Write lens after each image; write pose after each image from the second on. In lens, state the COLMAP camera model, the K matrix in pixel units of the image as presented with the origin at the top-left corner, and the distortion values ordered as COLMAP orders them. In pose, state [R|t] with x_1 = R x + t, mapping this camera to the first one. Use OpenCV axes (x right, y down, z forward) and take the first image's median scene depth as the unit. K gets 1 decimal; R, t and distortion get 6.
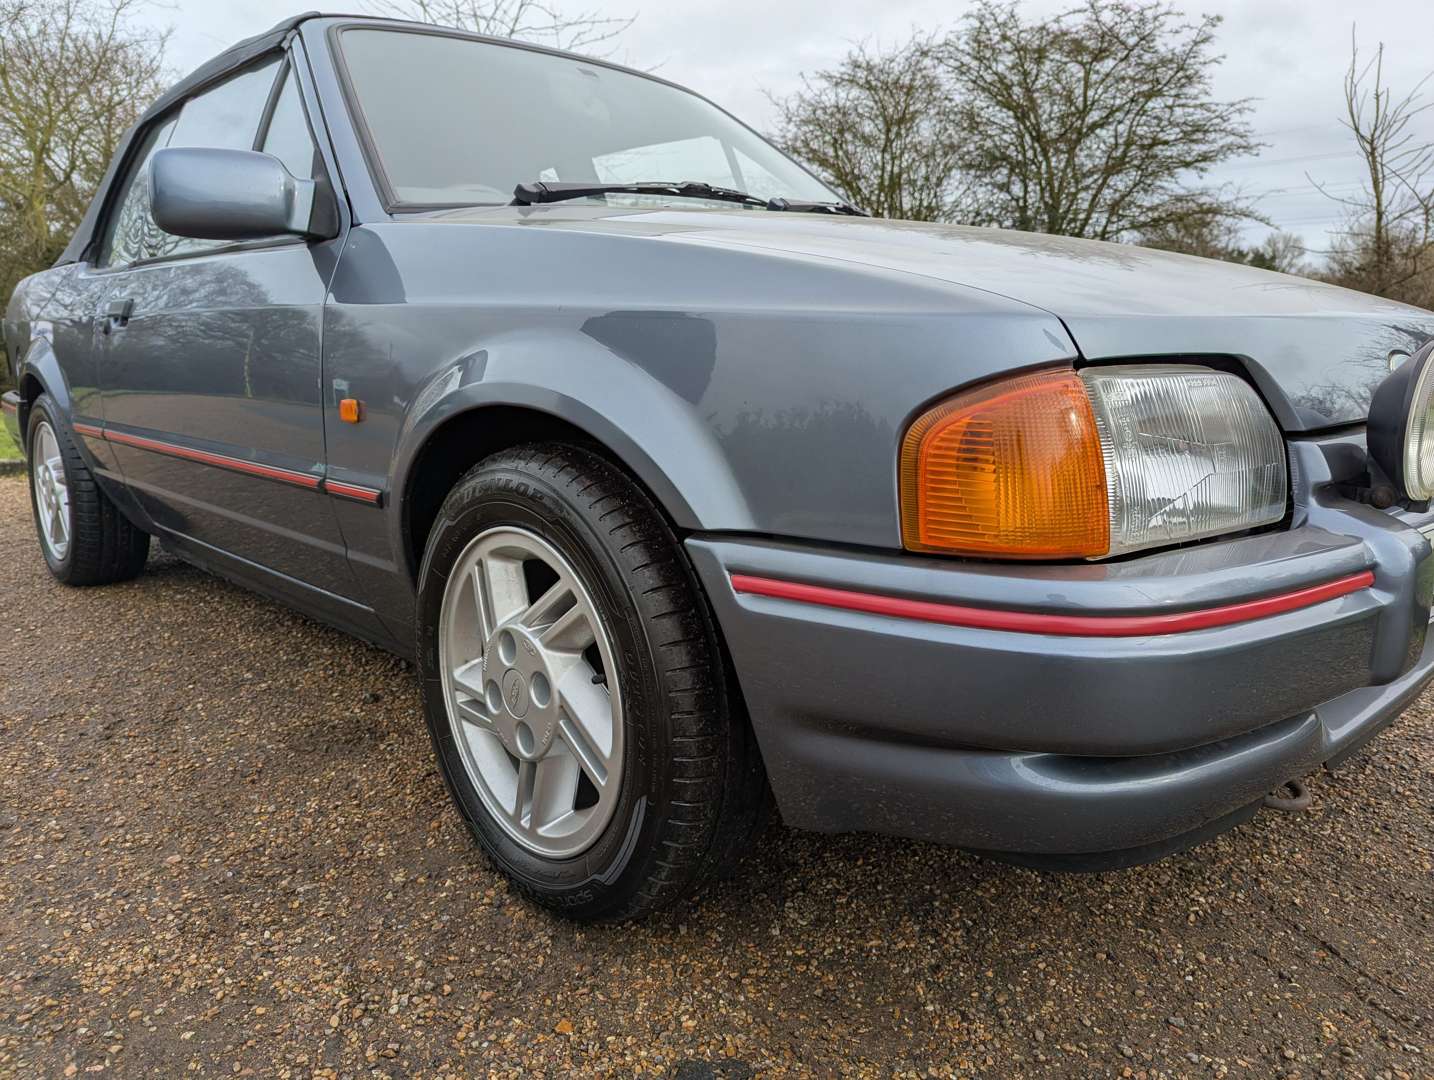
lens RADIAL K [[1024.4, 0, 726.2], [0, 1024.4, 580.0], [0, 0, 1]] dist [0.023252, -0.001913]
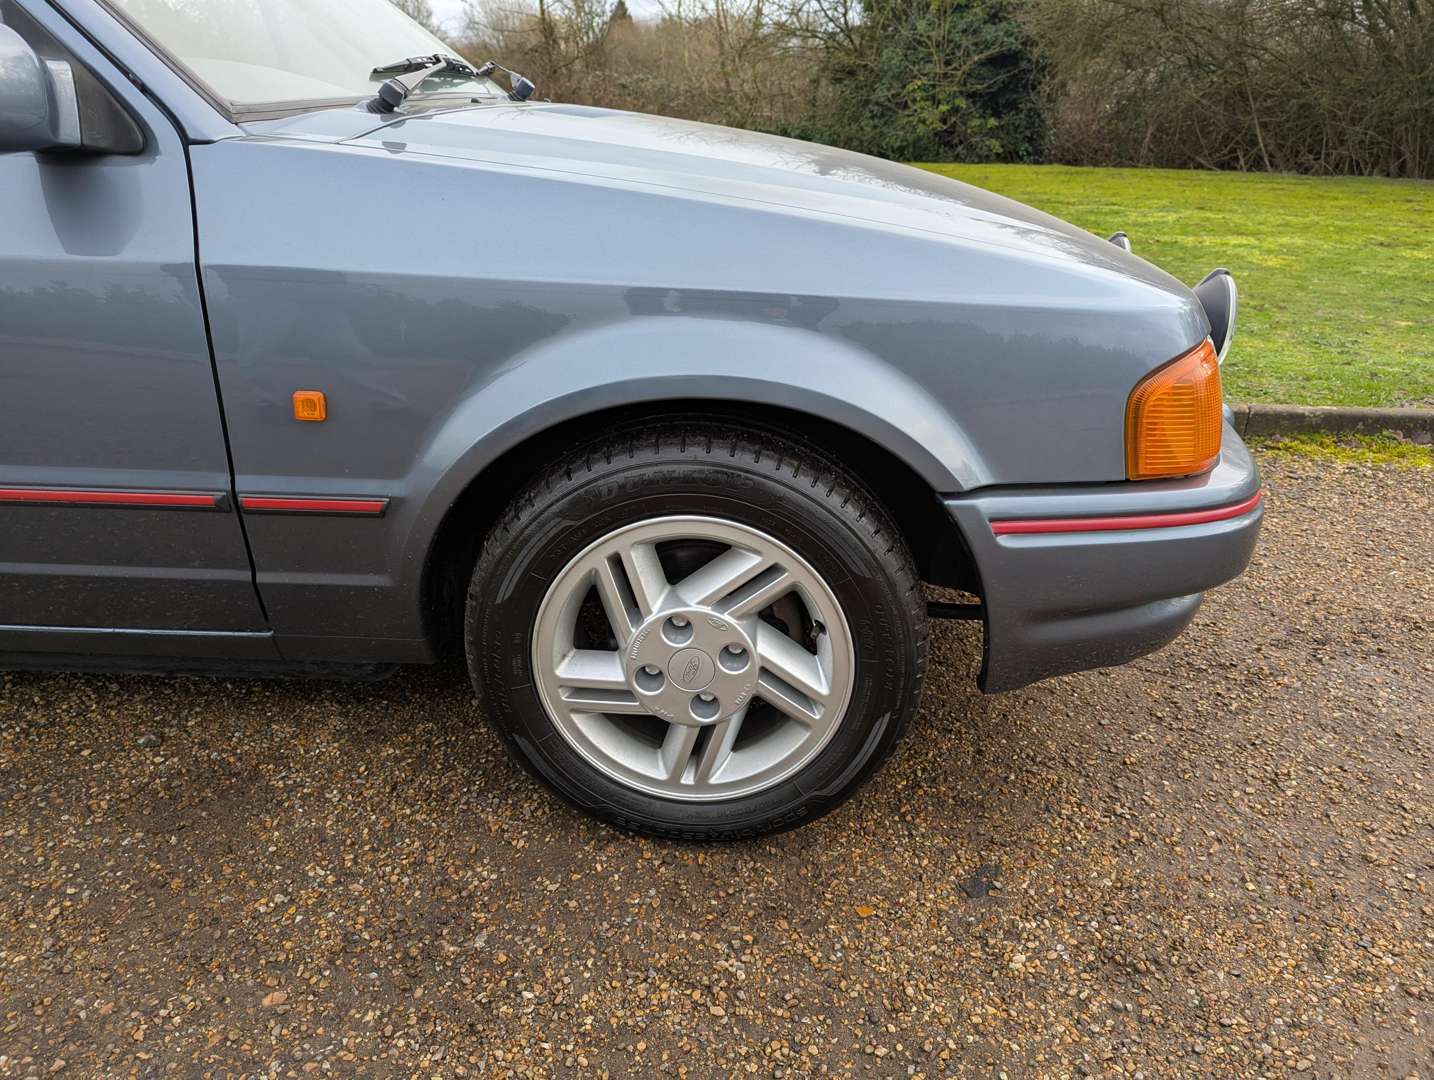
lens RADIAL K [[1024.4, 0, 726.2], [0, 1024.4, 580.0], [0, 0, 1]] dist [0.023252, -0.001913]
pose [[0.725959, -0.275279, 0.630242, -0.809630], [0.138470, 0.956137, 0.258124, -0.238288], [-0.673654, -0.100118, 0.732234, 0.231174]]
